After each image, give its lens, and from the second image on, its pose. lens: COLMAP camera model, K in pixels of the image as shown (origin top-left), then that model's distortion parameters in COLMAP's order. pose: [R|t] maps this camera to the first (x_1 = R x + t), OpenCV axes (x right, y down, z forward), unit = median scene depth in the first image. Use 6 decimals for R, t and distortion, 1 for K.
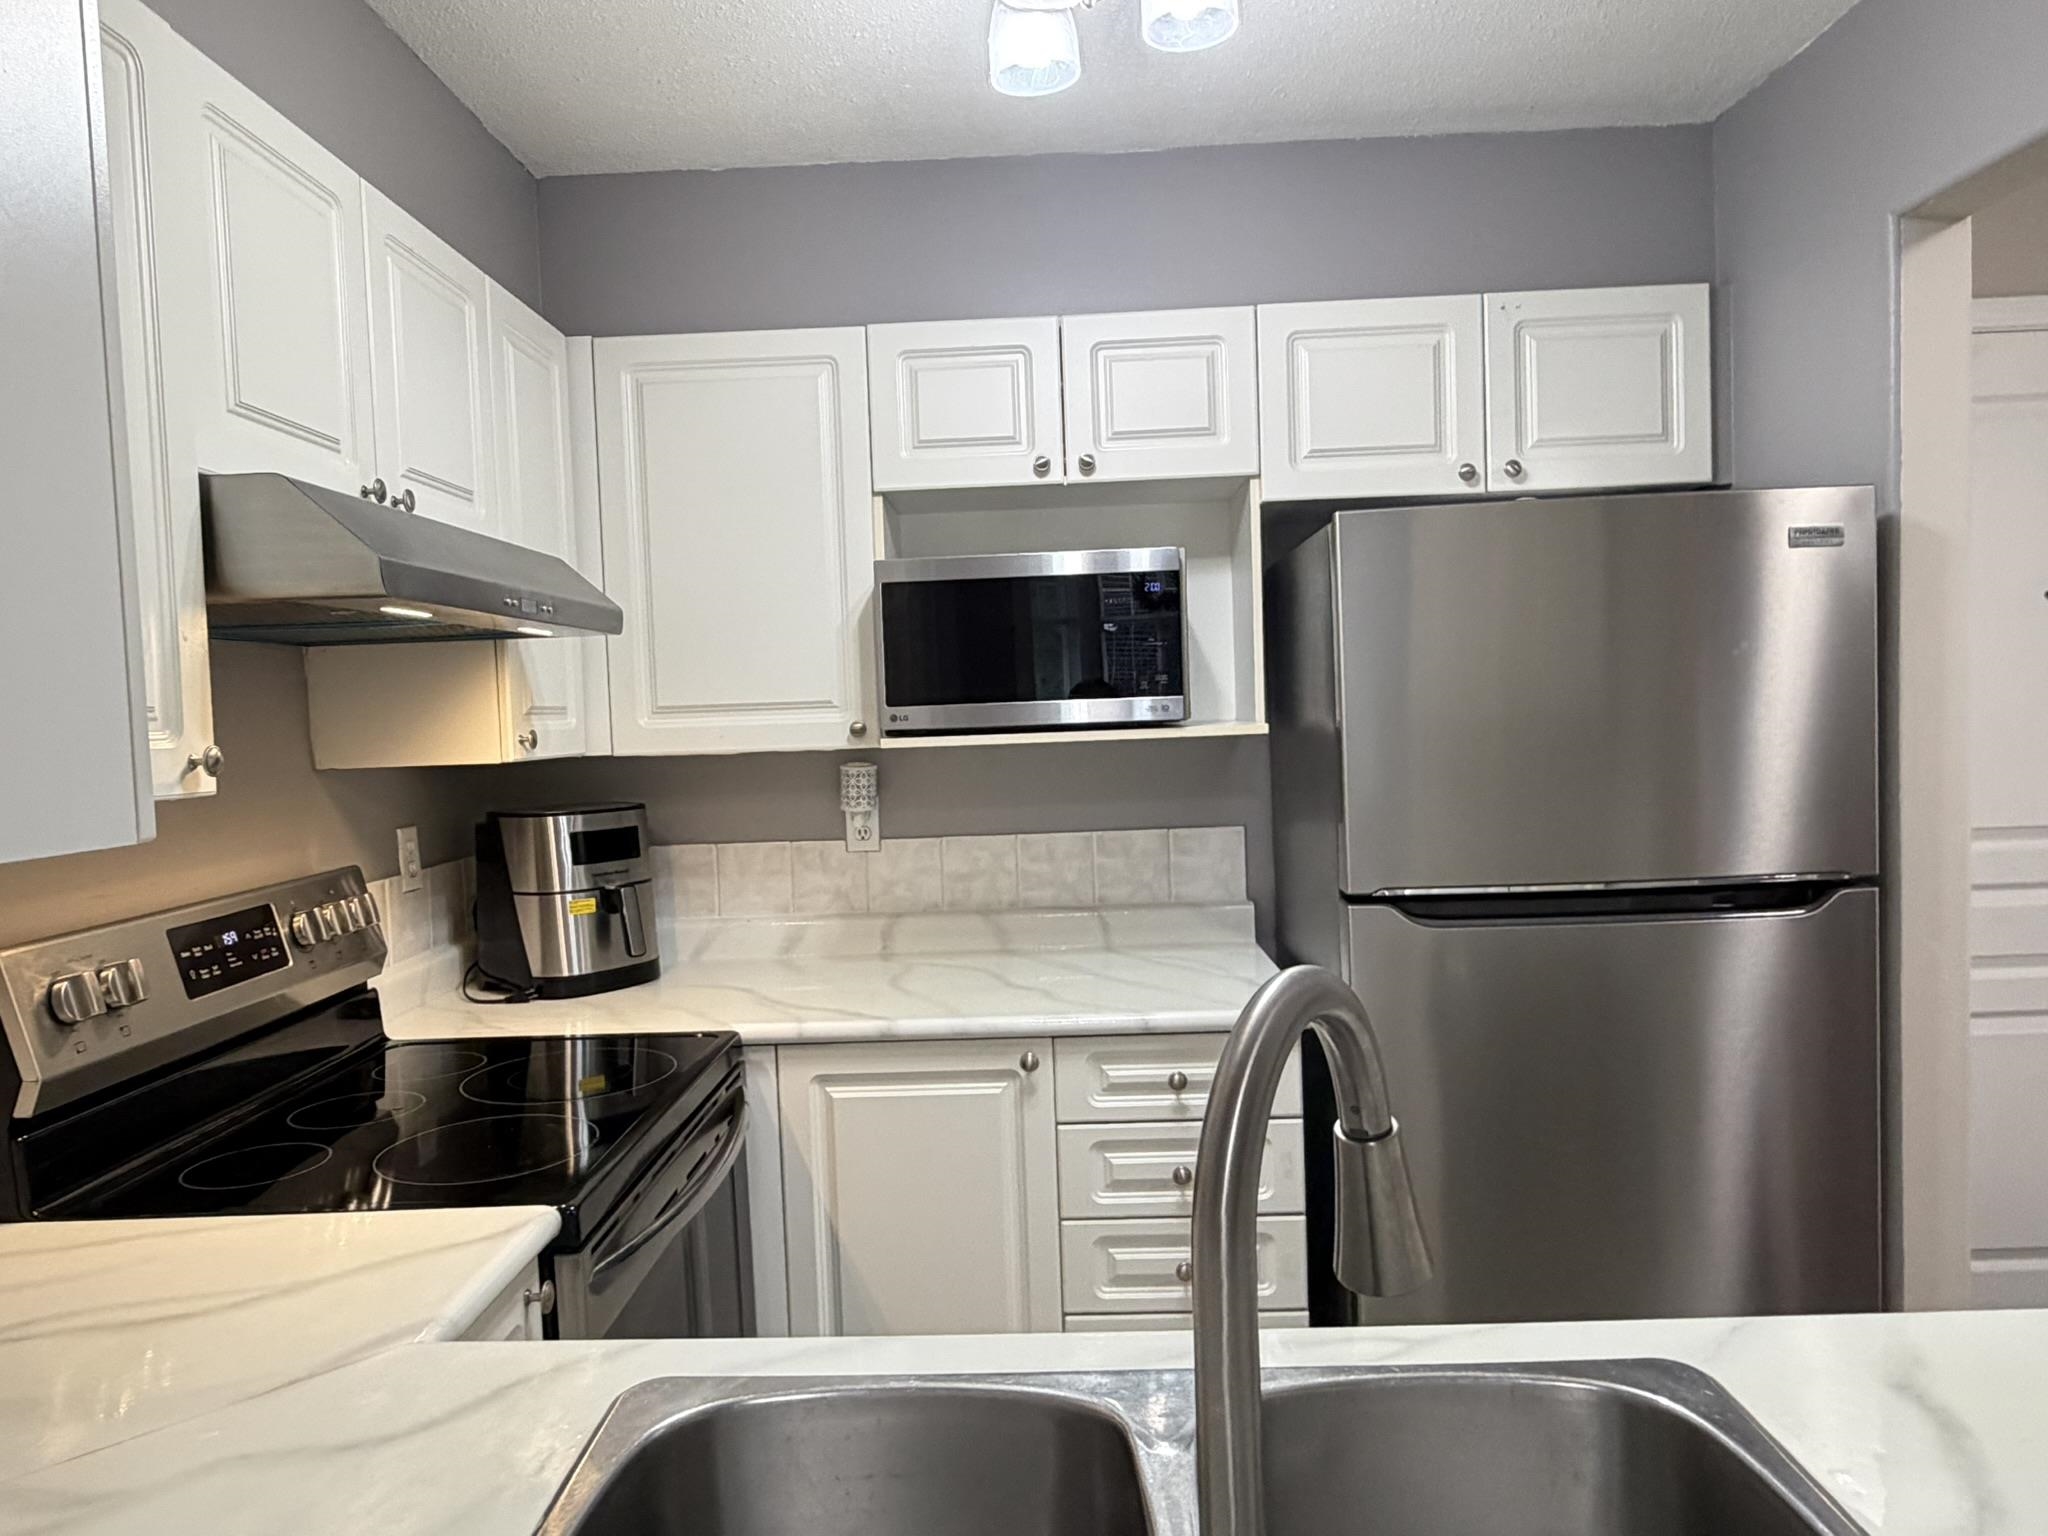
lens RADIAL K [[1352.2, 0, 1013.9], [0, 1352.2, 771.2], [0, 0, 1]] dist [-0.022454, 0.033641]
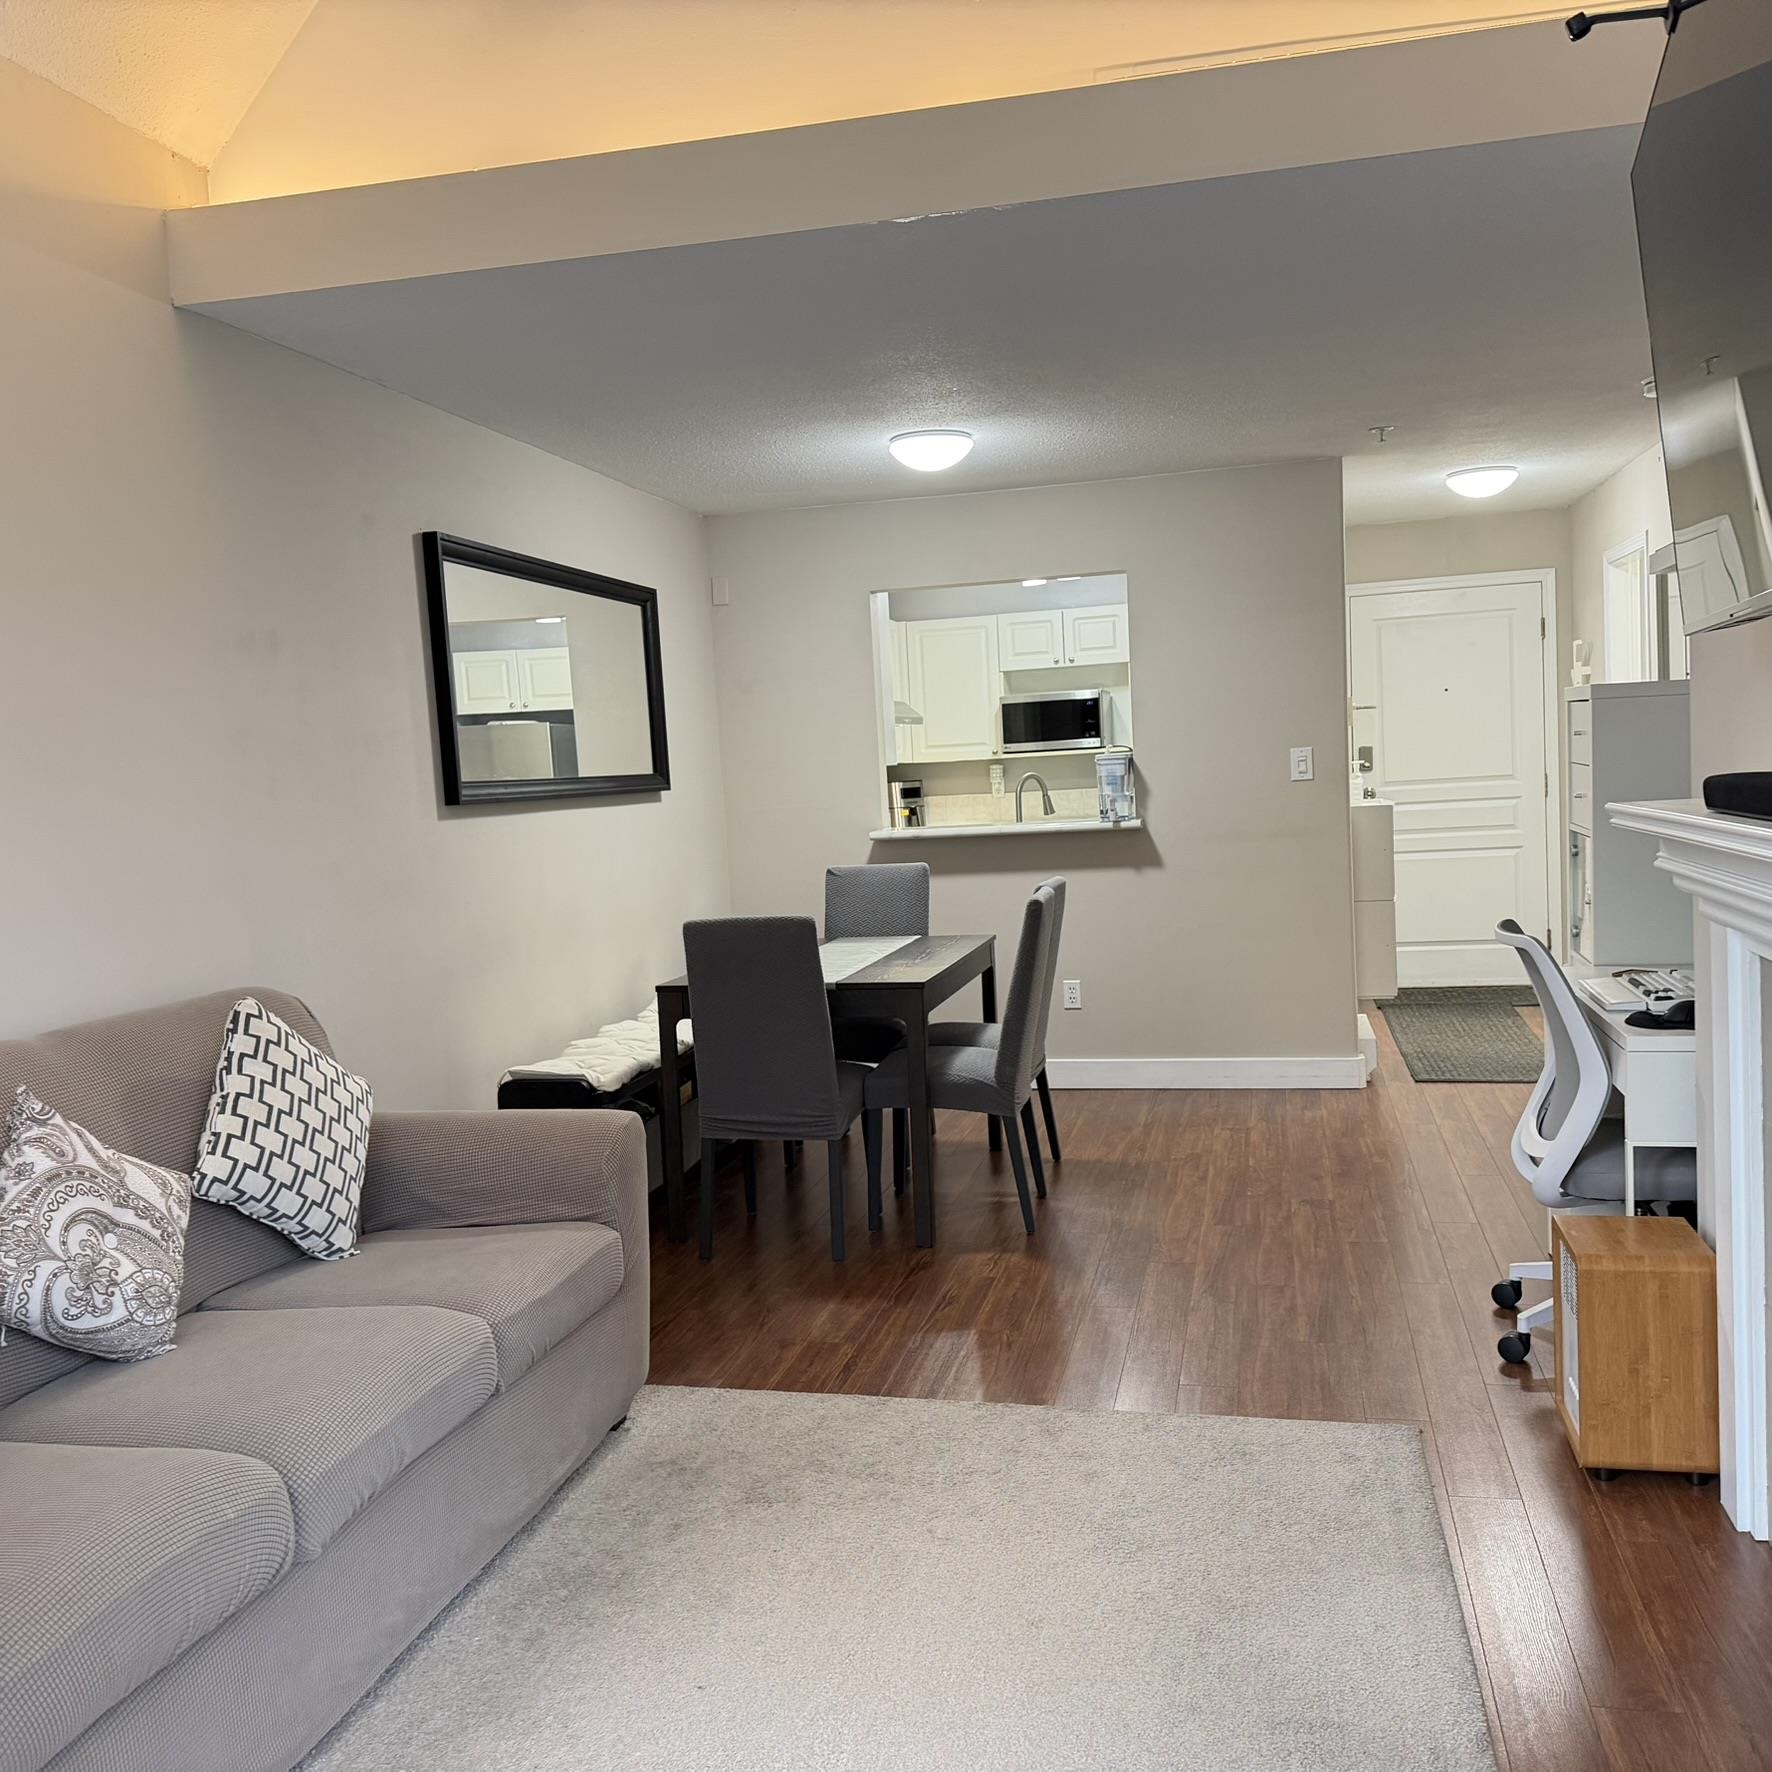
lens RADIAL K [[1634.6, 0, 875.0], [0, 1634.6, 907.0], [0, 0, 1]] dist [0.047305, 0.000000]
pose [[0.978369, 0.000742, -0.206864, 0.393963], [0.010264, 0.998588, 0.052125, 0.127474], [0.206611, -0.053120, 0.976980, -2.747559]]
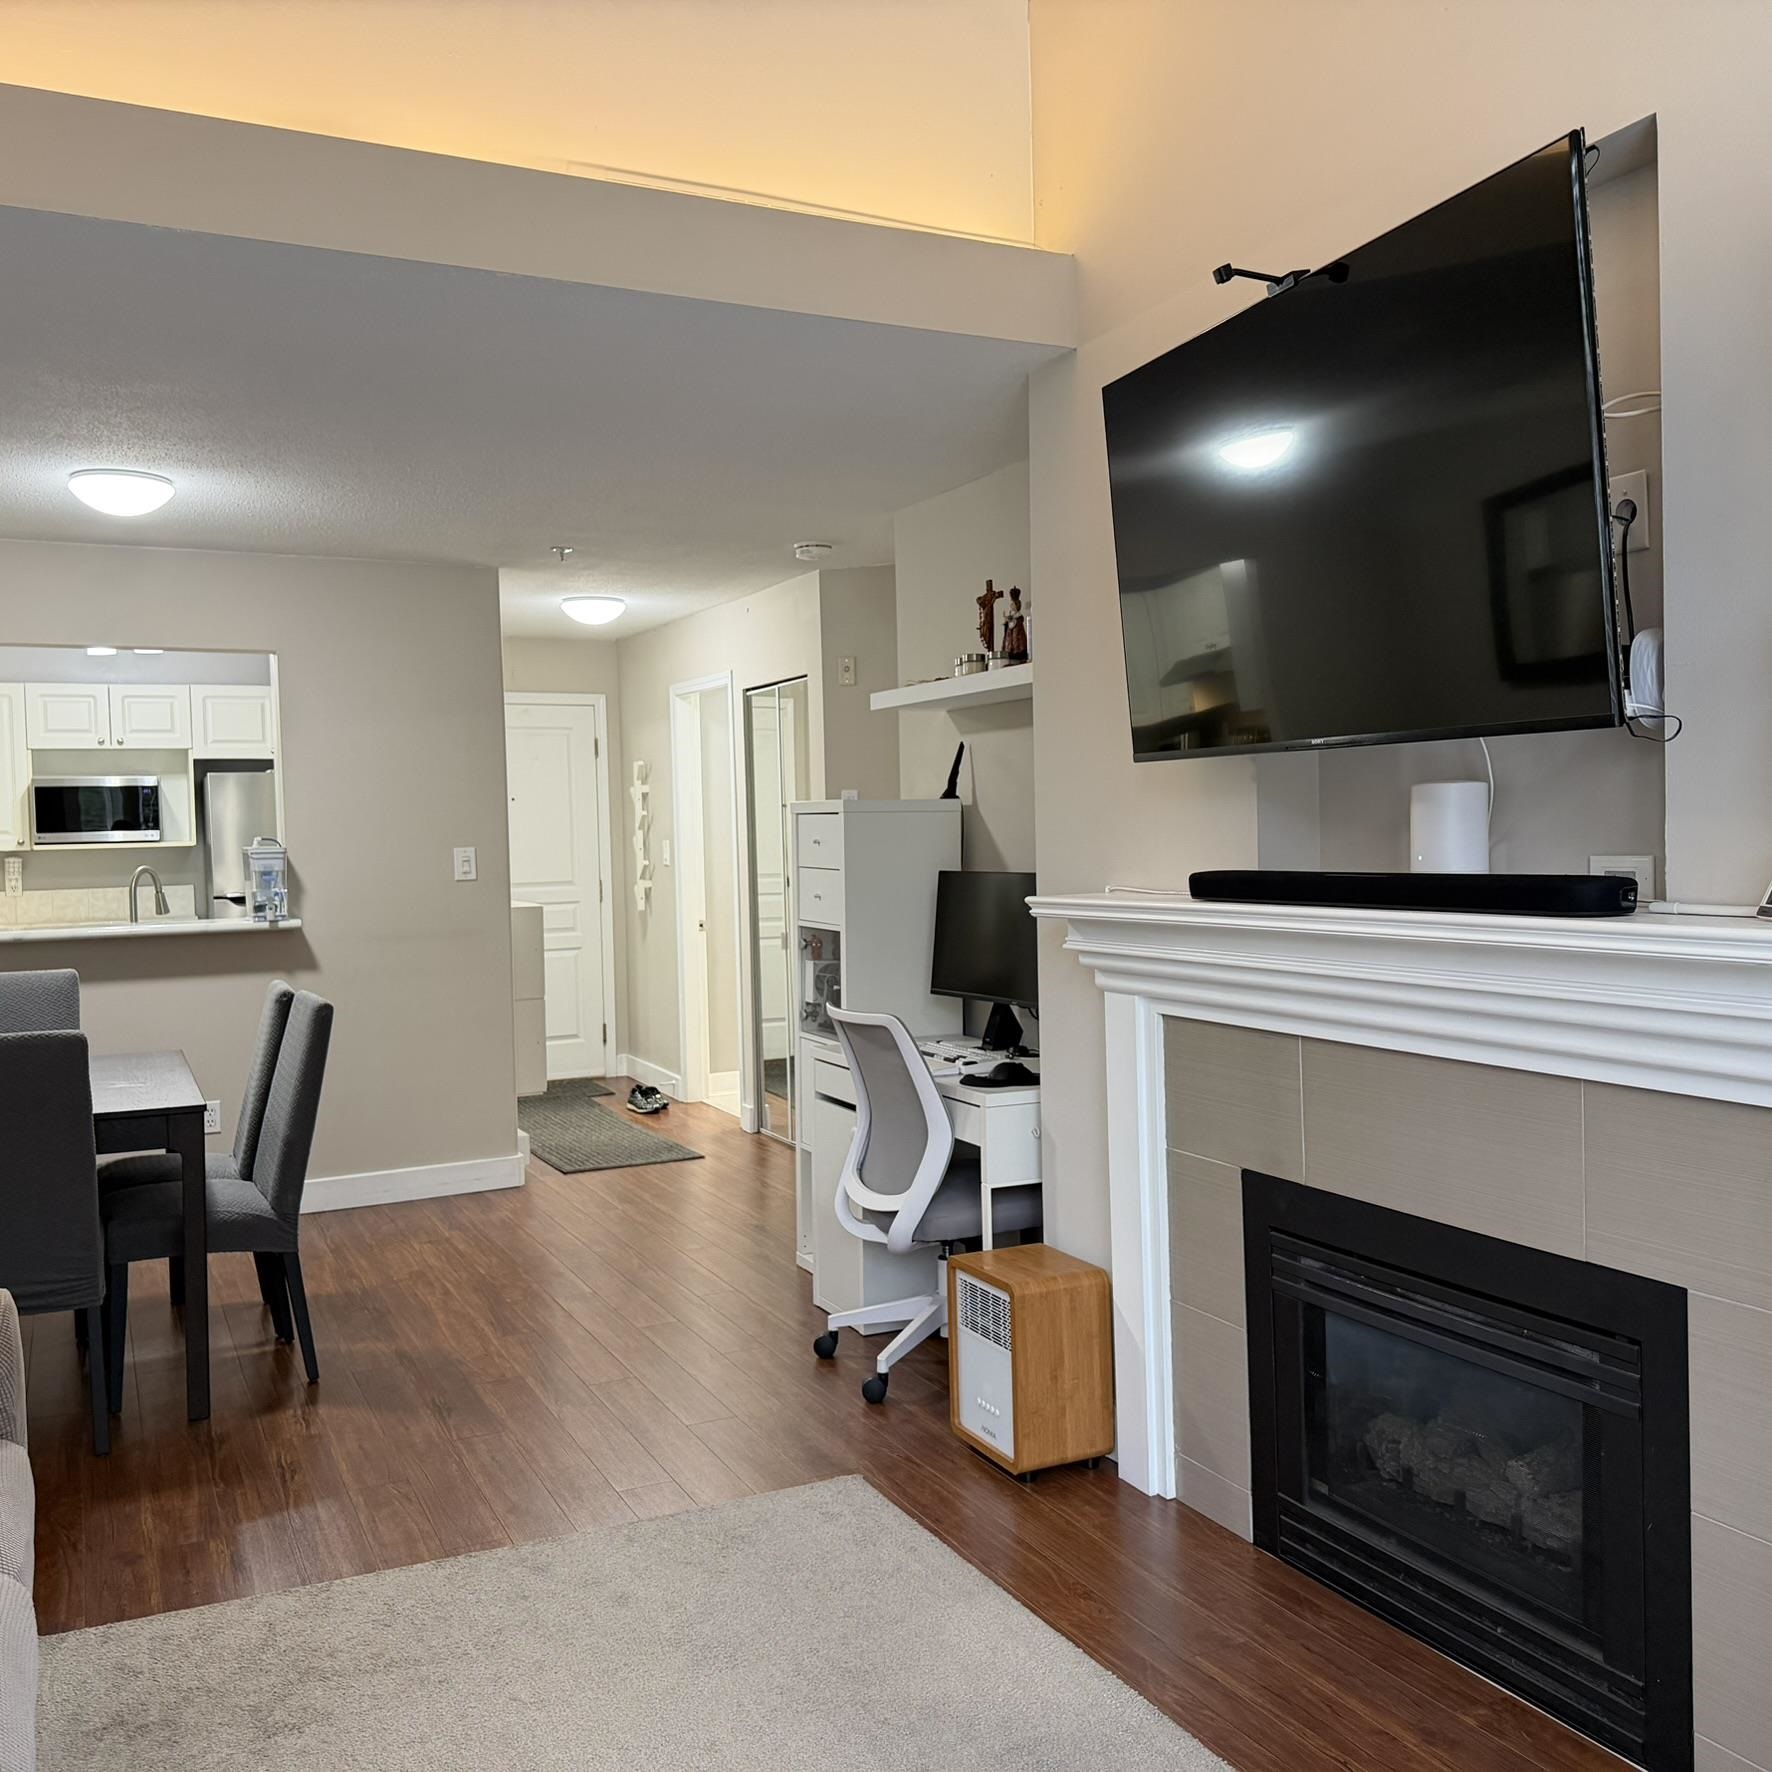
lens RADIAL K [[1634.6, 0, 873.0], [0, 1634.6, 889.6], [0, 0, 1]] dist [0.047305, 0.000000]
pose [[0.887706, -0.005906, 0.460374, -0.132929], [0.014896, 0.999763, -0.015897, 0.139013], [-0.460171, 0.020970, 0.887583, -2.641227]]
